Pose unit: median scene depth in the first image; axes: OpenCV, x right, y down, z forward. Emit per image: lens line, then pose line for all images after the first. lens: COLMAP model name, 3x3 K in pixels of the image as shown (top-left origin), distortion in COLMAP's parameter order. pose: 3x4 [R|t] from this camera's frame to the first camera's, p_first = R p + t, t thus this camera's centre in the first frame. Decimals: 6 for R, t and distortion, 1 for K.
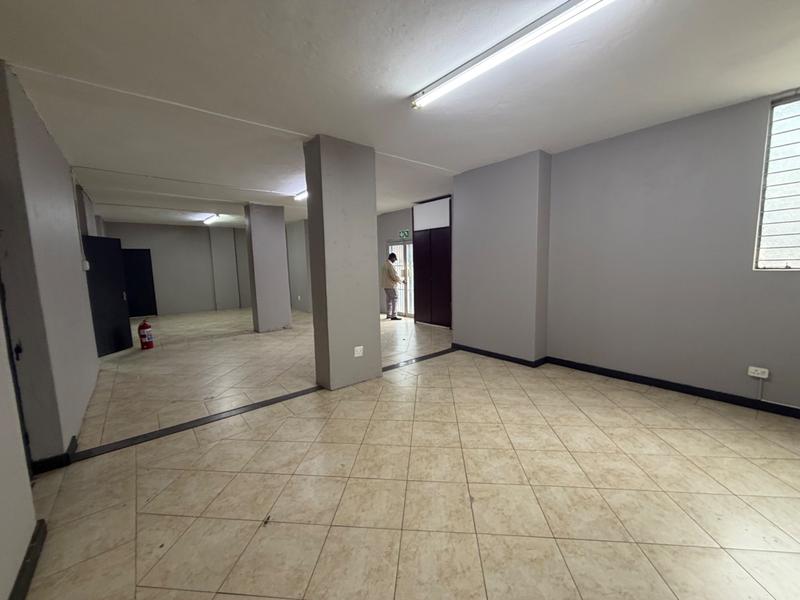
lens RADIAL K [[319.0, 0, 398.0], [0, 319.0, 299.8], [0, 0, 1]] dist [0.001518, -0.000083]
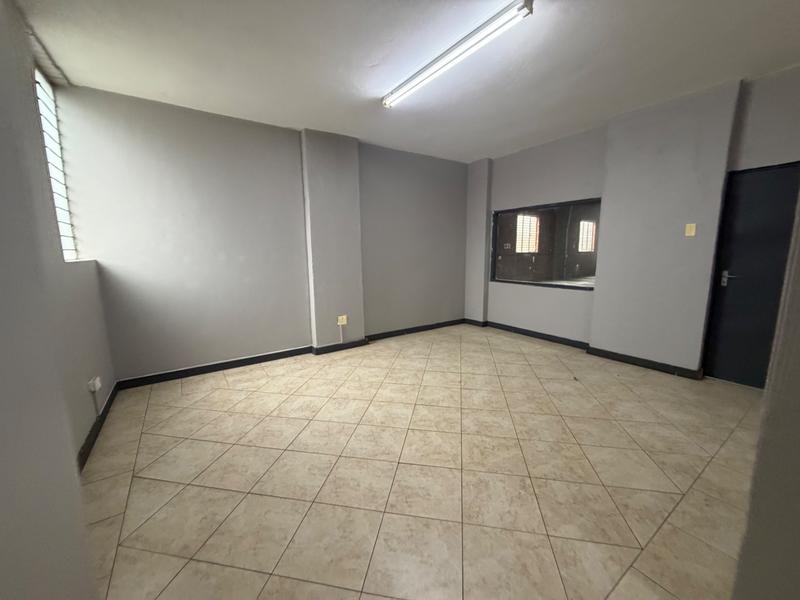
lens RADIAL K [[319.0, 0, 398.0], [0, 319.0, 299.8], [0, 0, 1]] dist [0.001518, -0.000083]
pose [[-0.995505, 0.022897, 0.091895, 0.297910], [0.046445, 0.963669, 0.263032, -0.192475], [-0.082533, 0.266118, -0.960401, 1.920139]]
